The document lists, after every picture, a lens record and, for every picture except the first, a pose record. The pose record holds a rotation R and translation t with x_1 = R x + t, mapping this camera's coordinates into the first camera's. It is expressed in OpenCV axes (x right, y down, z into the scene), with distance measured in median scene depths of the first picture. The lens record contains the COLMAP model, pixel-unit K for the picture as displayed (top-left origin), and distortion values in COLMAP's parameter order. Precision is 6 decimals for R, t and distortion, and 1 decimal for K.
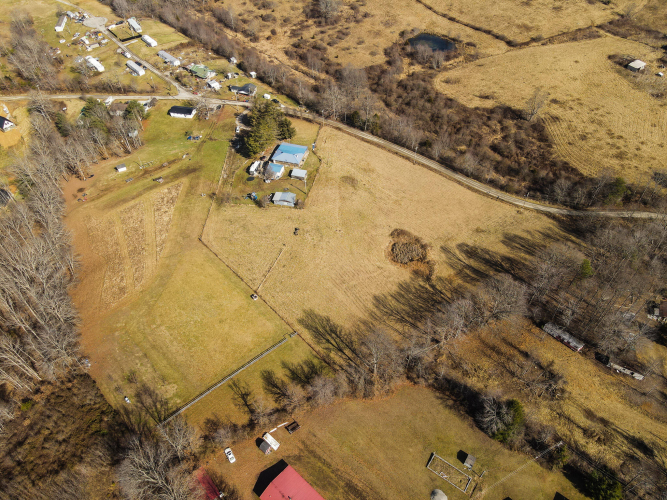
lens RADIAL K [[487.5, 0, 330.1], [0, 487.5, 249.0], [0, 0, 1]] dist [0.008589, 0.005782]
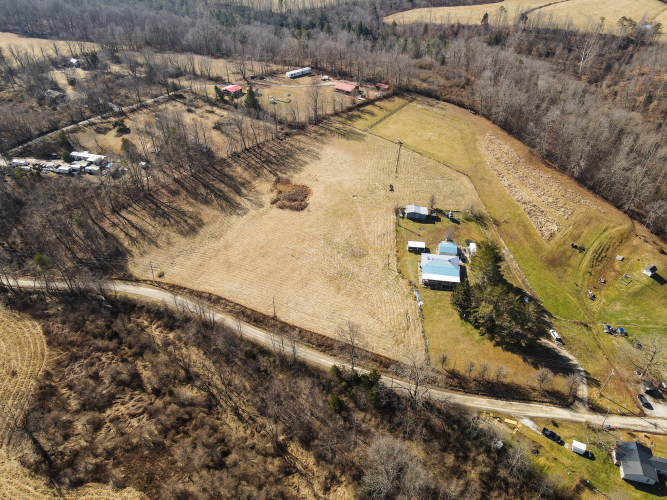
lens RADIAL K [[483.5, 0, 331.7], [0, 483.5, 249.9], [0, 0, 1]] dist [0.014718, 0.003897]
pose [[-0.991043, 0.091830, -0.096960, 0.183896], [-0.088608, 0.091037, 0.991898, -1.083925], [0.099913, 0.991604, -0.082085, 1.179392]]
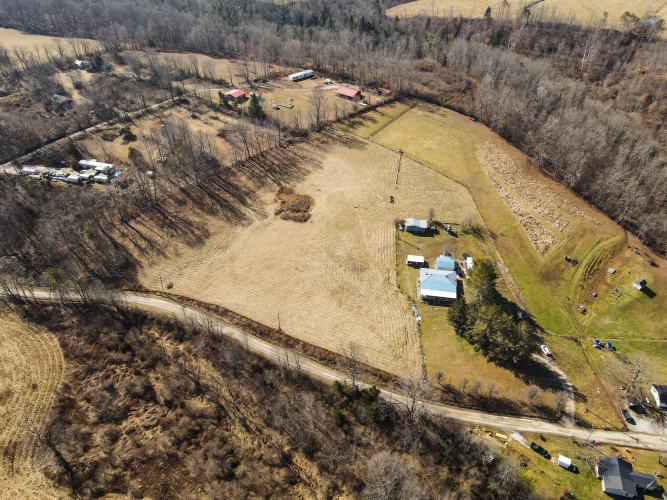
lens RADIAL K [[483.5, 0, 331.7], [0, 483.5, 249.9], [0, 0, 1]] dist [0.014718, 0.003897]
pose [[-0.991485, 0.093706, -0.090425, 0.182920], [-0.085900, 0.051258, 0.994984, -1.124997], [0.097871, 0.994280, -0.042772, 1.116149]]
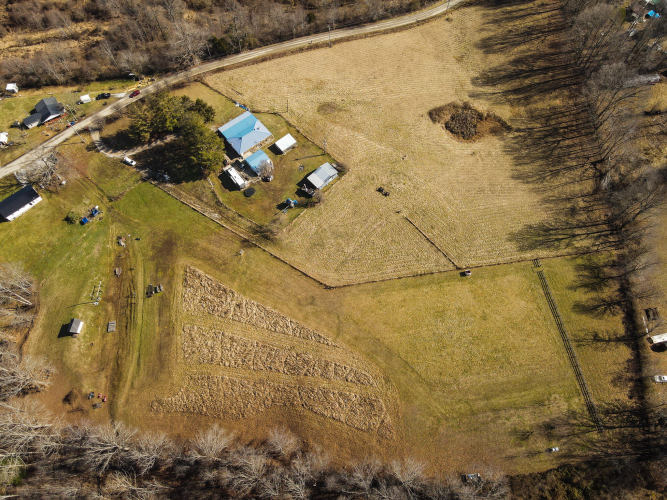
lens RADIAL K [[483.5, 0, 331.7], [0, 483.5, 249.9], [0, 0, 1]] dist [0.014718, 0.003897]
pose [[0.569841, -0.745966, 0.344697, -0.457554], [0.609174, 0.664998, 0.432071, -0.364979], [-0.551533, -0.036231, 0.833366, 0.350020]]
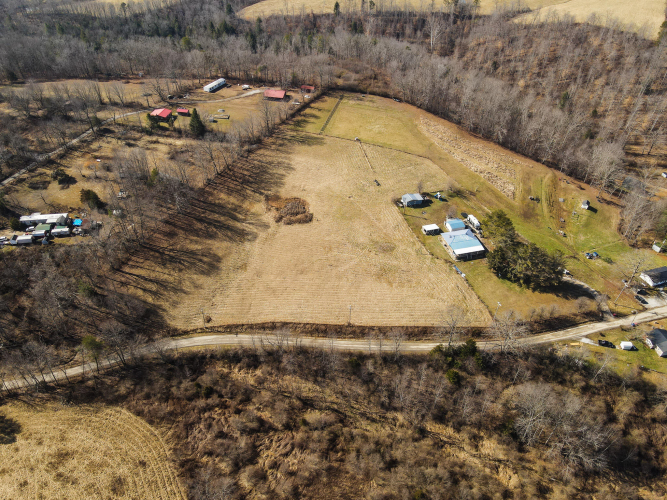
lens RADIAL K [[483.5, 0, 331.7], [0, 483.5, 249.9], [0, 0, 1]] dist [0.014718, 0.003897]
pose [[-0.850342, 0.336947, -0.404209, 0.564962], [-0.387749, 0.118106, 0.914167, -1.059033], [0.355766, 0.934086, 0.030220, 1.044980]]
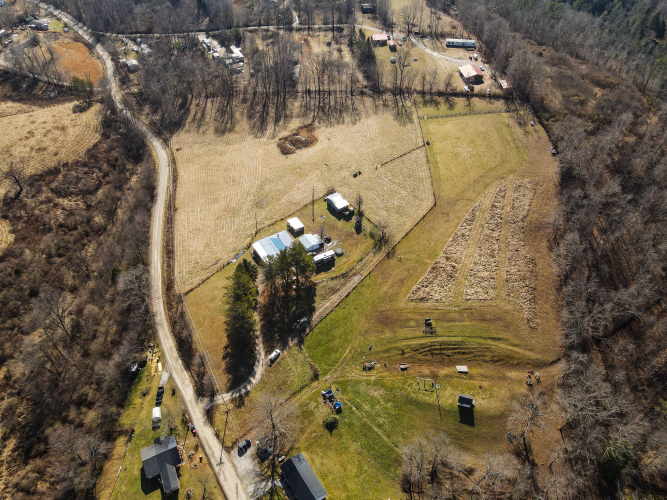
lens RADIAL K [[483.5, 0, 331.7], [0, 483.5, 249.9], [0, 0, 1]] dist [0.014718, 0.003897]
pose [[-0.746211, -0.454212, 0.486683, -0.617524], [0.497390, 0.105498, 0.861088, -0.961911], [-0.442461, 0.884625, 0.147197, 0.981844]]
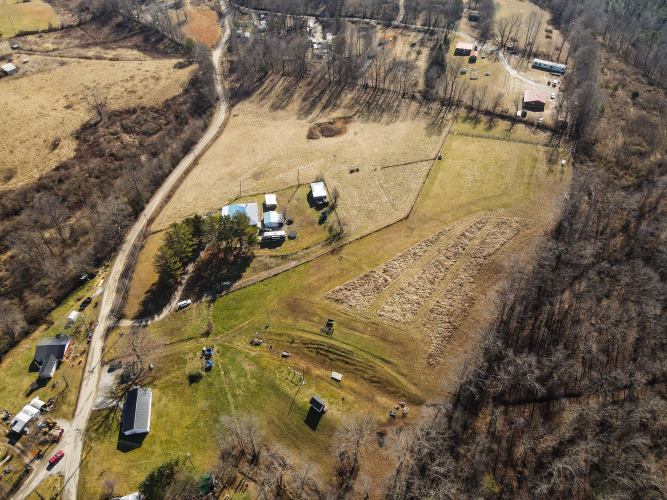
lens RADIAL K [[483.5, 0, 331.7], [0, 483.5, 249.9], [0, 0, 1]] dist [0.014718, 0.003897]
pose [[-0.414182, -0.625267, 0.661433, -0.861490], [0.676267, 0.274976, 0.683411, -0.751615], [-0.609193, 0.730362, 0.308958, 0.794282]]
